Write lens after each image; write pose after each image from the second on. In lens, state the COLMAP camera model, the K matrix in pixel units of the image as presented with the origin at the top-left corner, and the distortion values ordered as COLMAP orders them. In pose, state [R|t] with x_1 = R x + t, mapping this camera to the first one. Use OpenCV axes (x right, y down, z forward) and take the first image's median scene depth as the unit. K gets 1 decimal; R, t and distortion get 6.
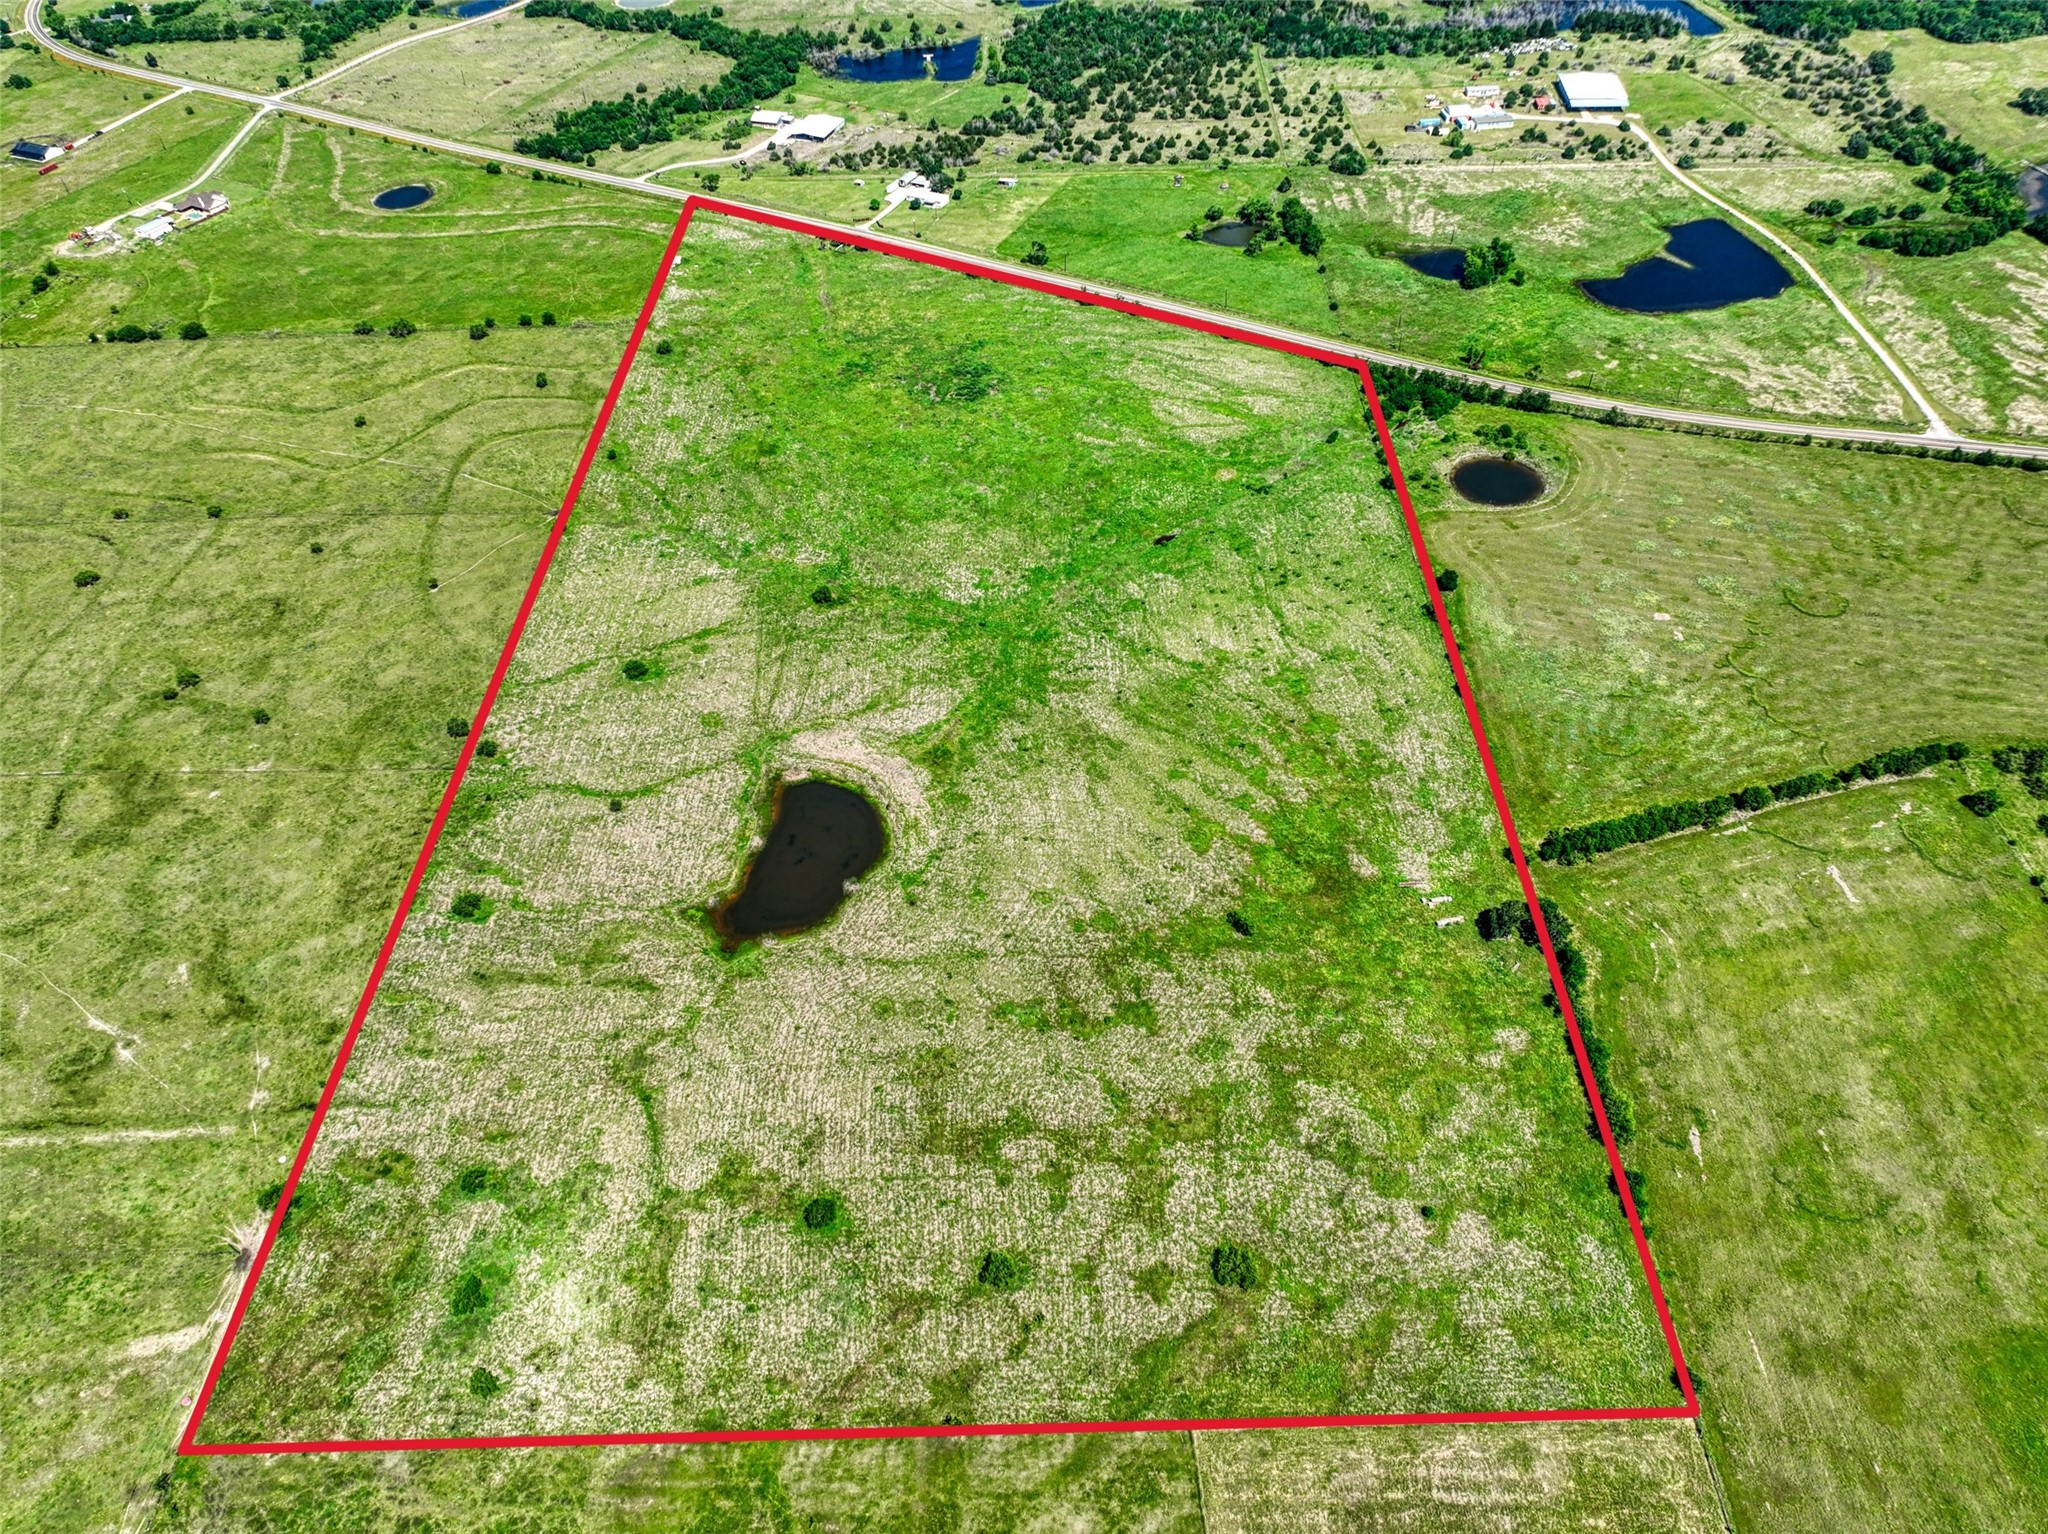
lens RADIAL K [[1489.4, 0, 1024.0], [0, 1489.4, 767.0], [0, 0, 1]] dist [0.004195, 0.004719]
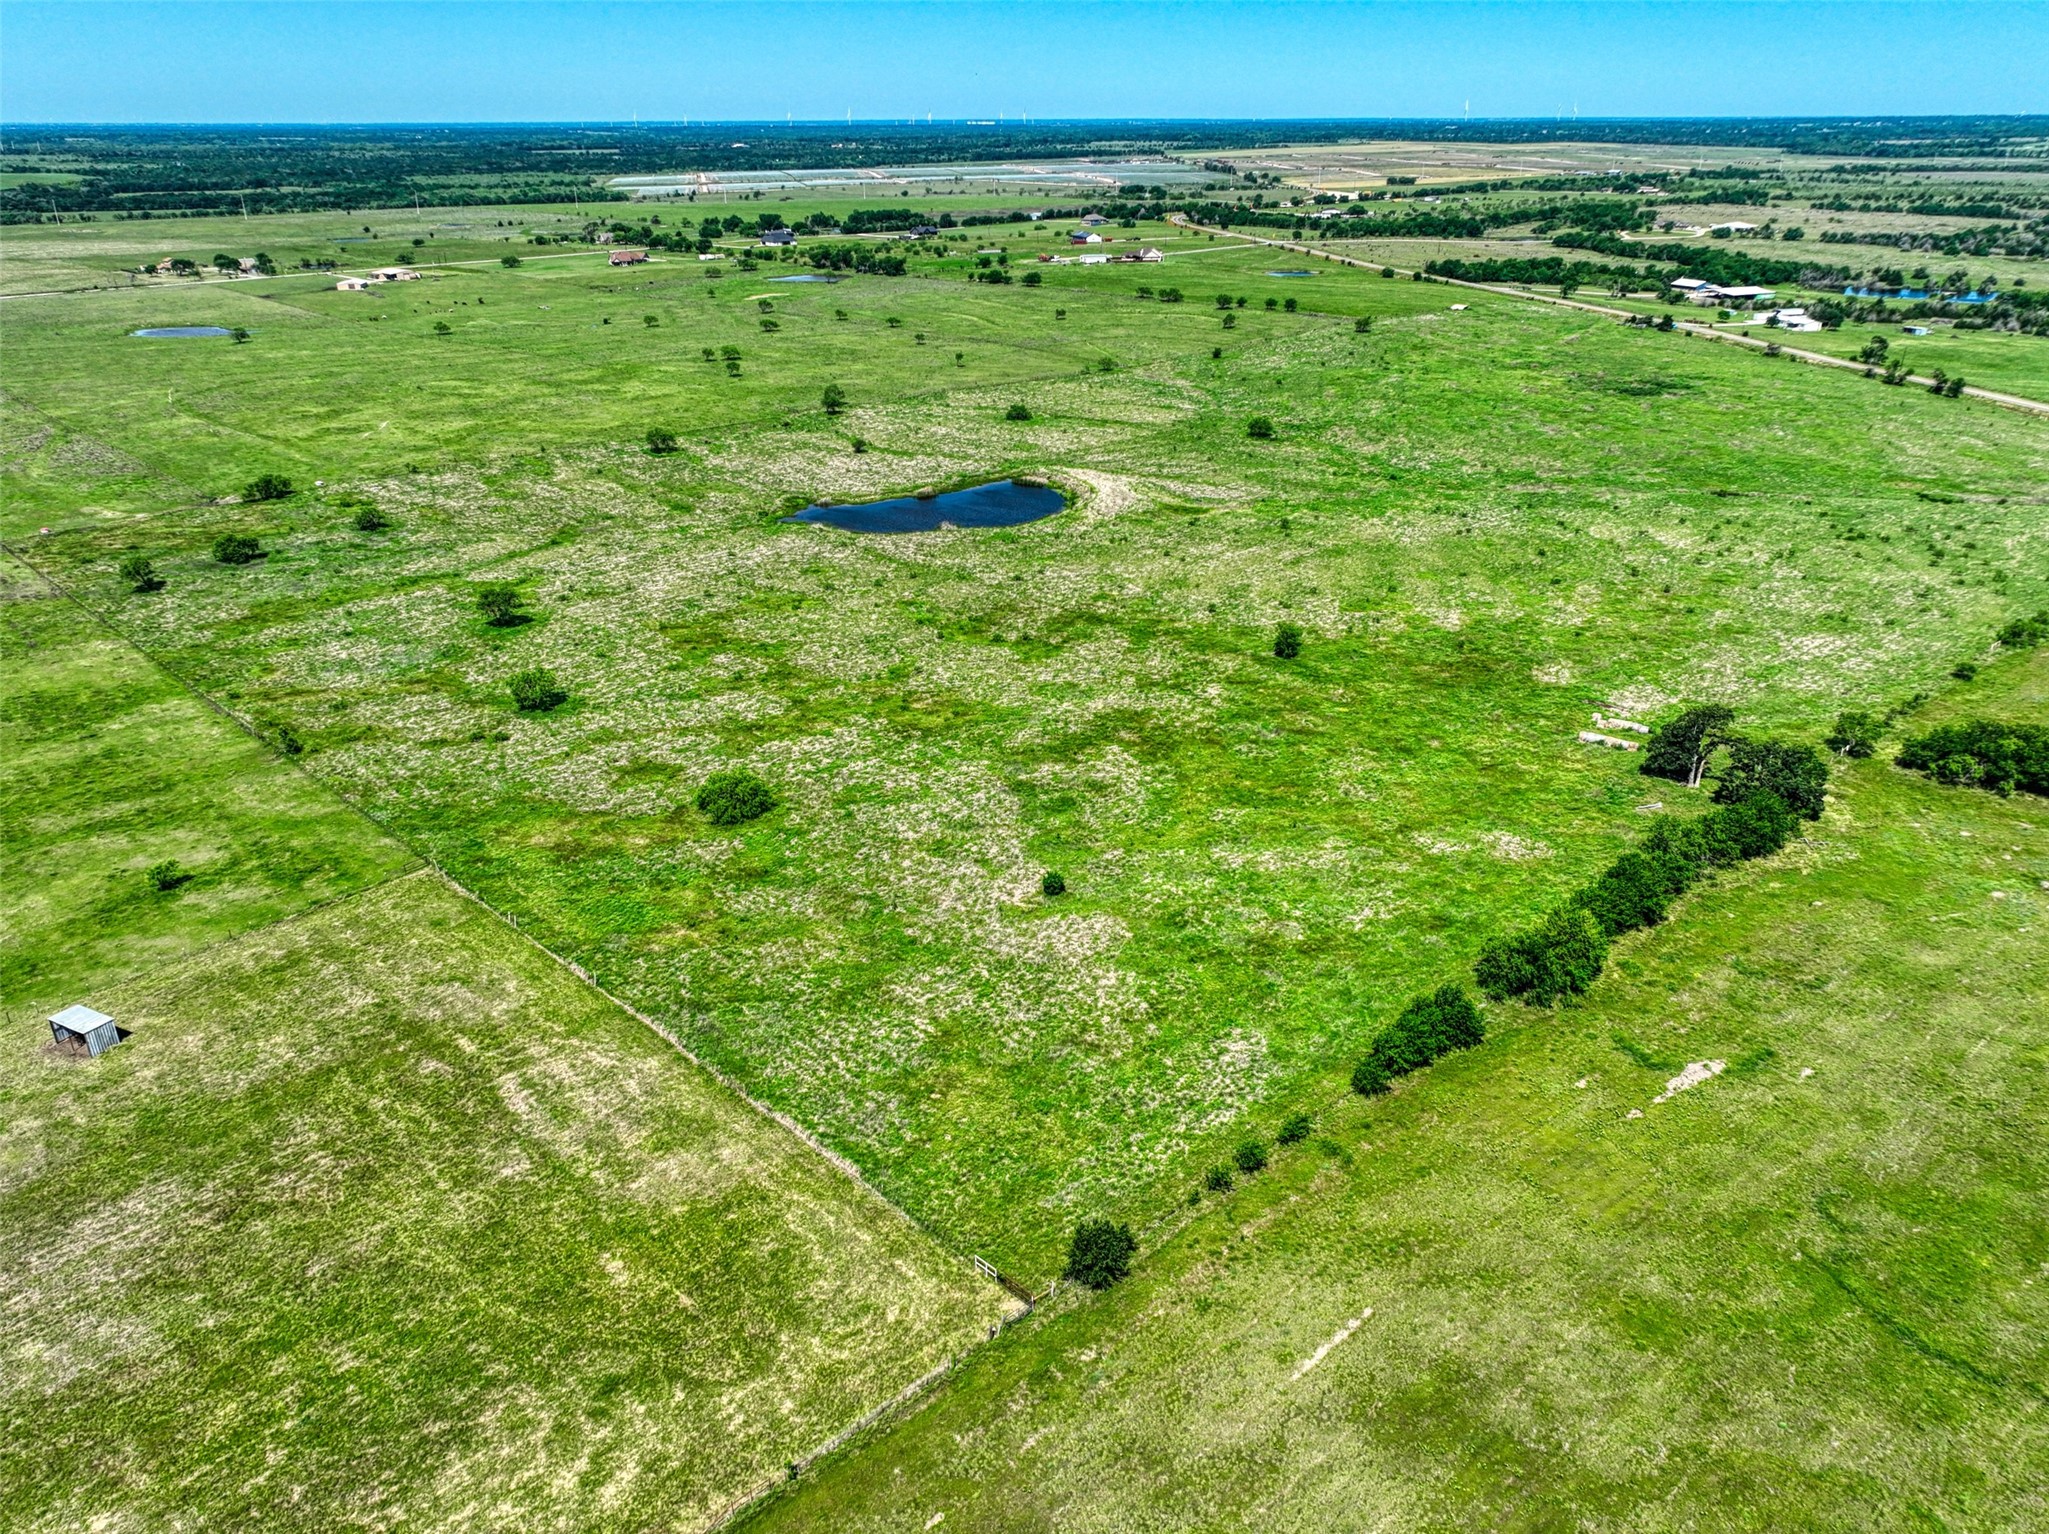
lens RADIAL K [[1509.3, 0, 1024.5], [0, 1509.3, 767.0], [0, 0, 1]] dist [-0.000281, -0.001390]
pose [[0.693660, 0.323588, -0.643526, 0.454962], [-0.515672, 0.846864, -0.130011, 0.265367], [0.502909, 0.422032, 0.754302, 0.474882]]
